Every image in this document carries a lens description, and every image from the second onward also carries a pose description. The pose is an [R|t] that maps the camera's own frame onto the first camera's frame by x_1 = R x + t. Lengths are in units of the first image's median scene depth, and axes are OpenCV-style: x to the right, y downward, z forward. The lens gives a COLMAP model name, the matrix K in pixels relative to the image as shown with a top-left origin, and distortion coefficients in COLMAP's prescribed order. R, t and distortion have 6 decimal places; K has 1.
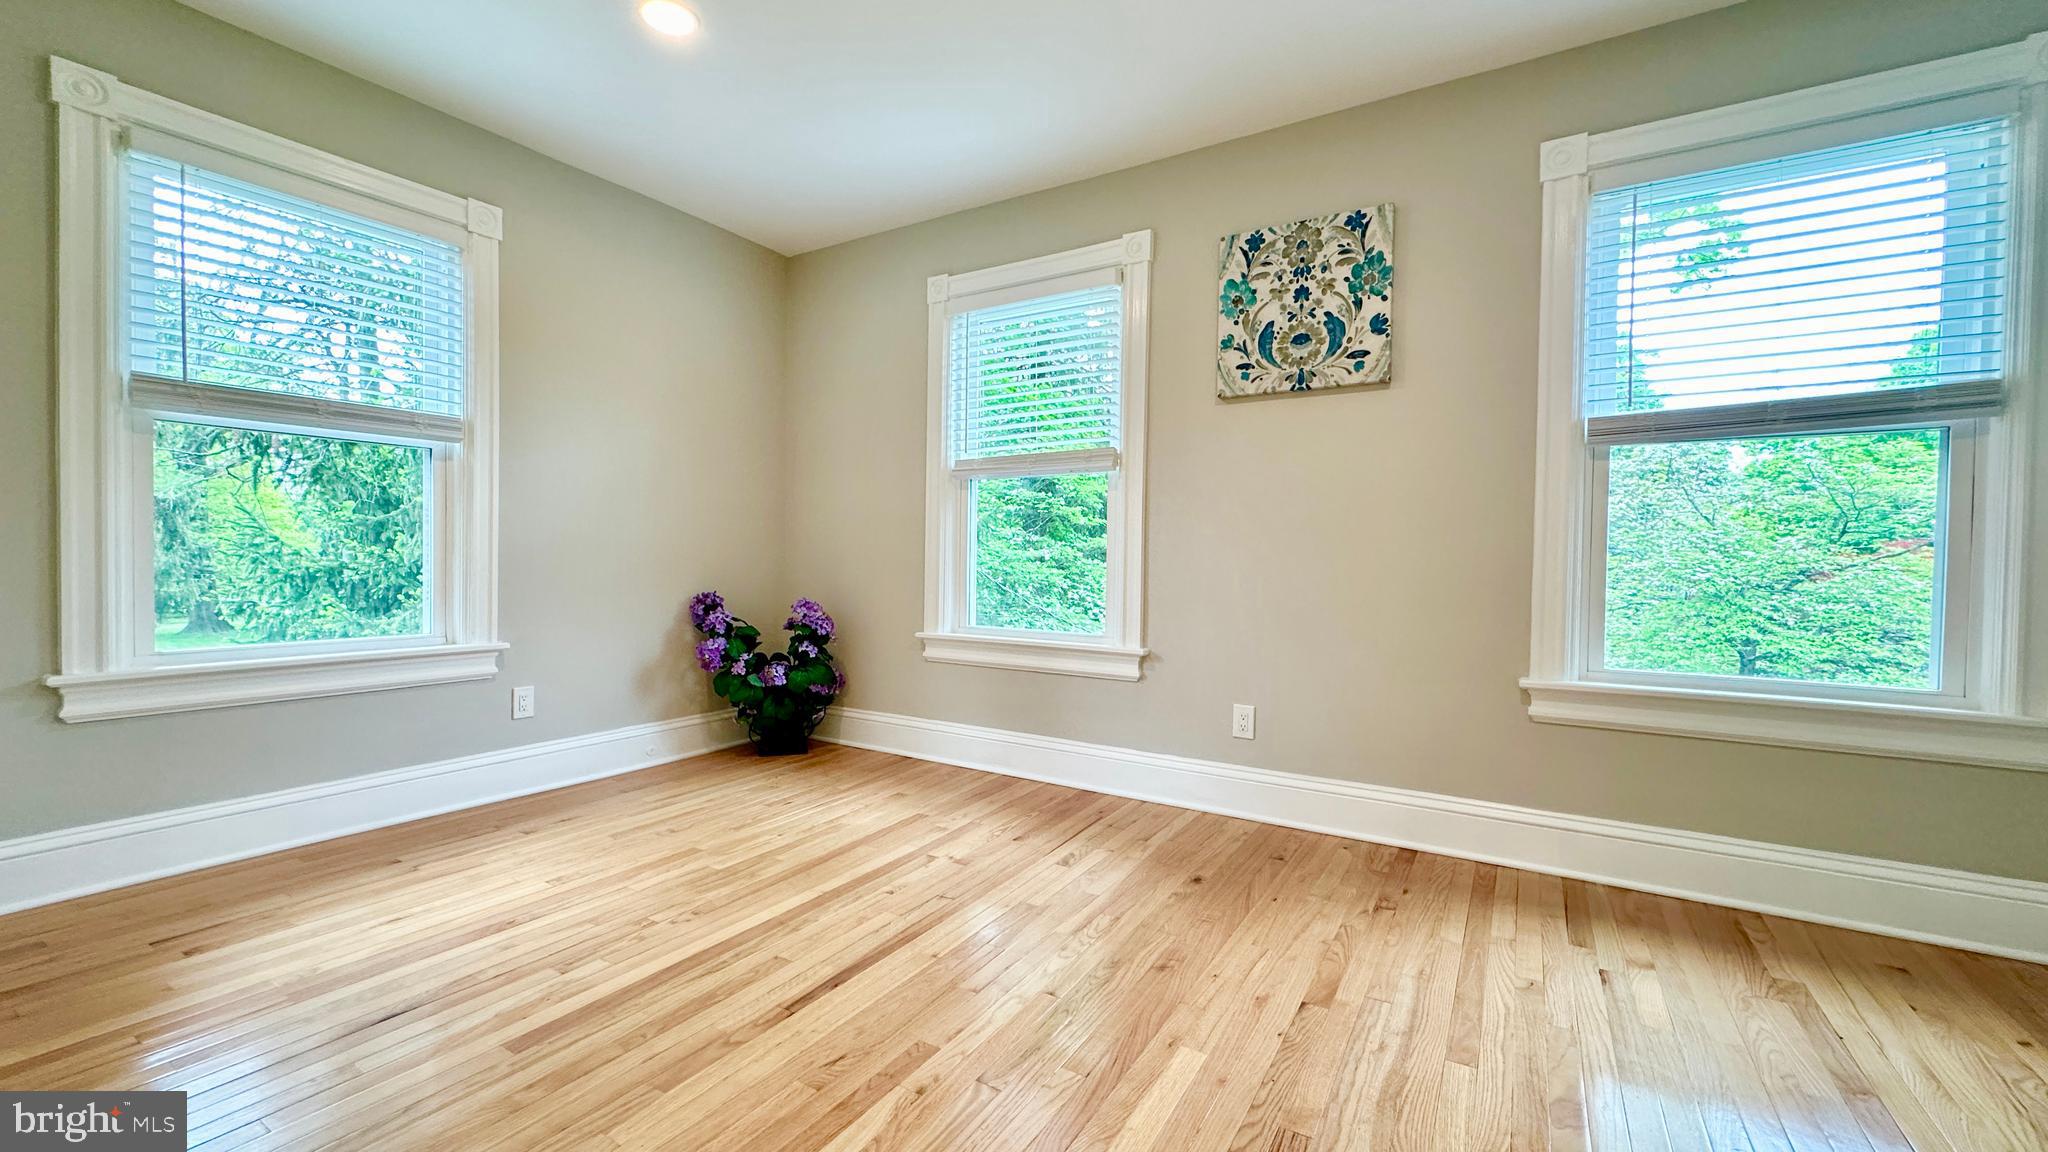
lens RADIAL K [[819.9, 0, 1022.0], [0, 819.9, 575.2], [0, 0, 1]] dist [-0.001726, -0.000053]
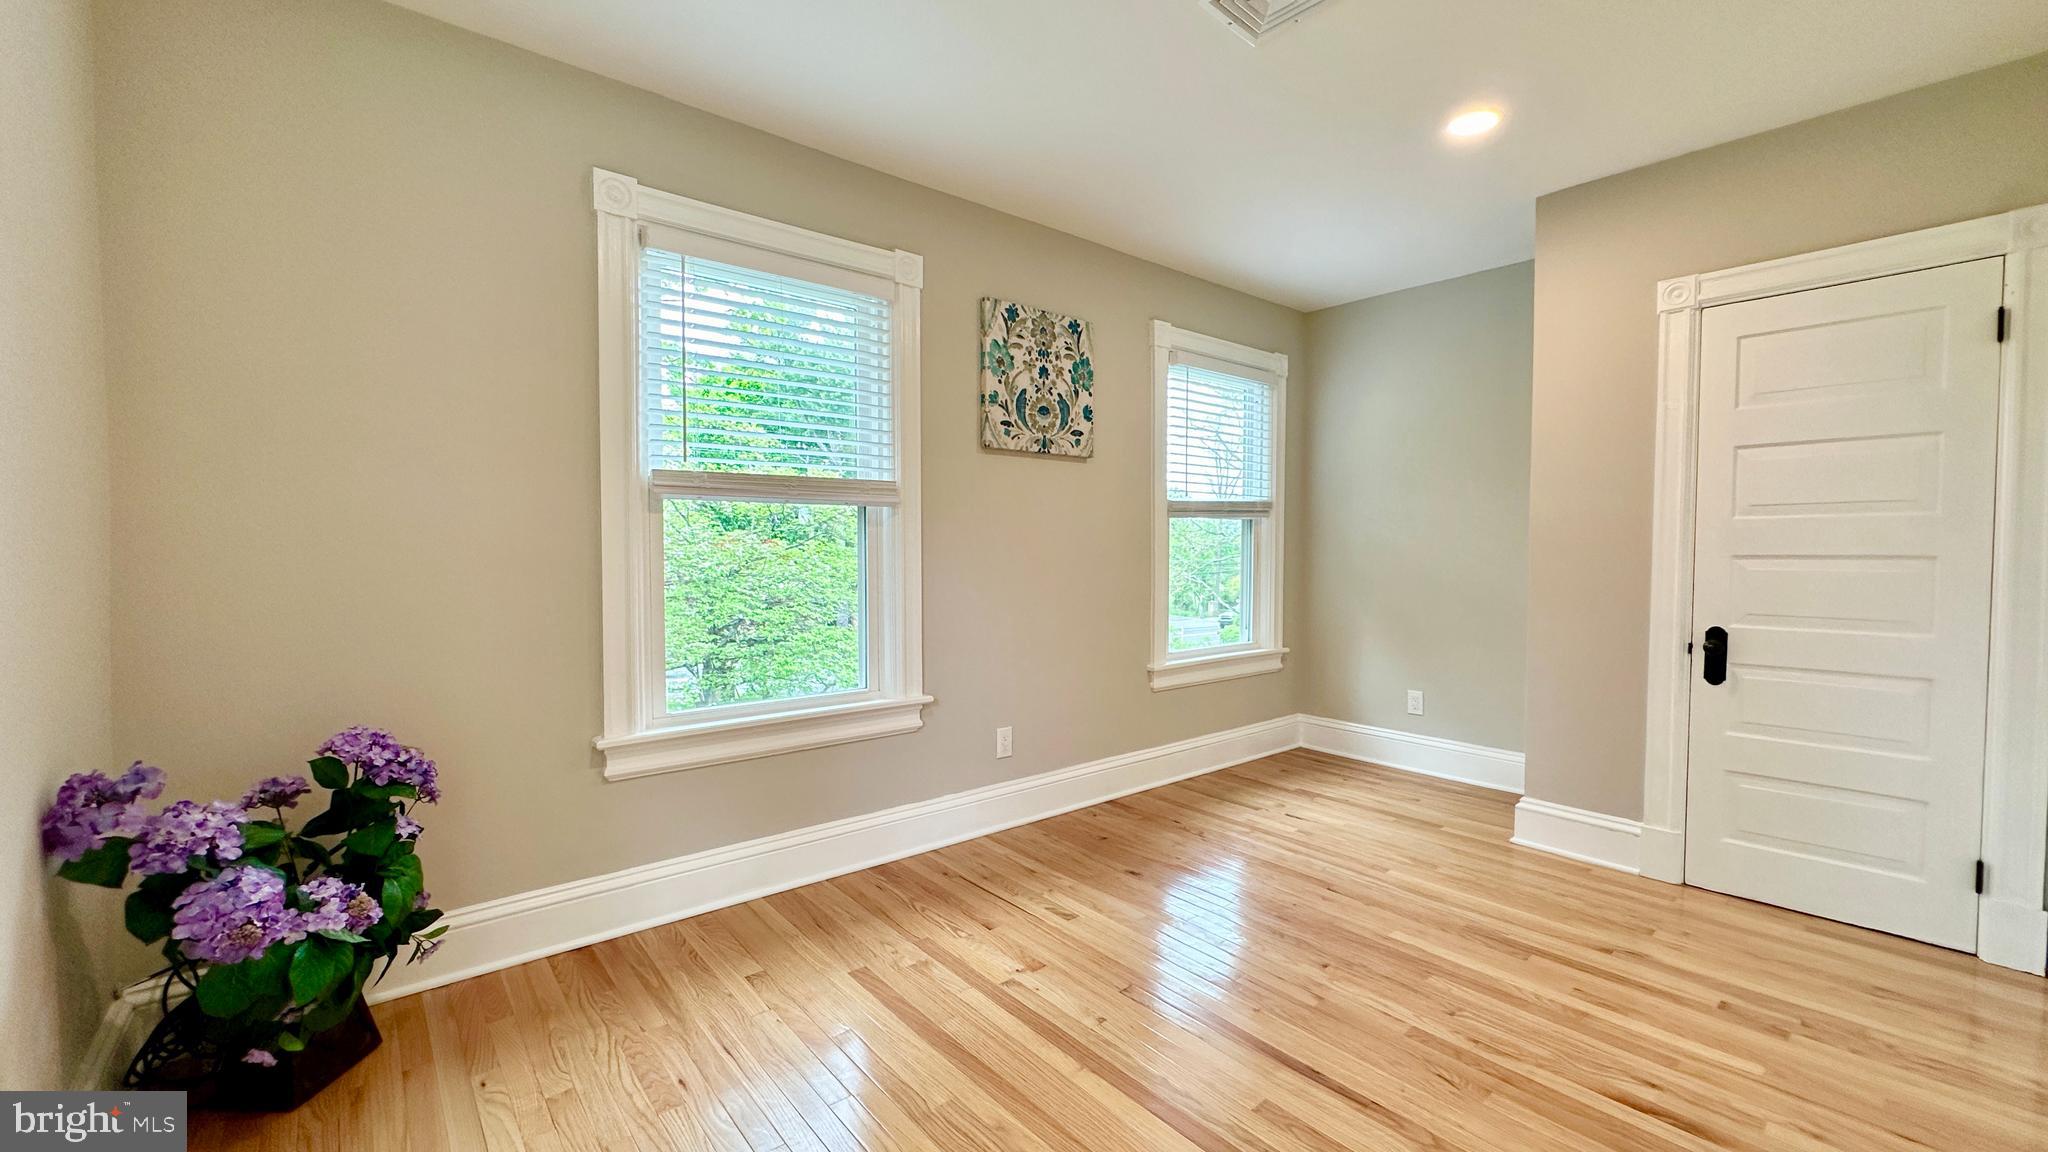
lens RADIAL K [[819.9, 0, 1022.0], [0, 819.9, 575.2], [0, 0, 1]] dist [-0.001726, -0.000053]
pose [[0.304153, -0.044473, 0.951584, -0.814430], [0.021277, 0.998978, 0.039887, -0.097250], [-0.952385, 0.008115, 0.304788, 0.669465]]
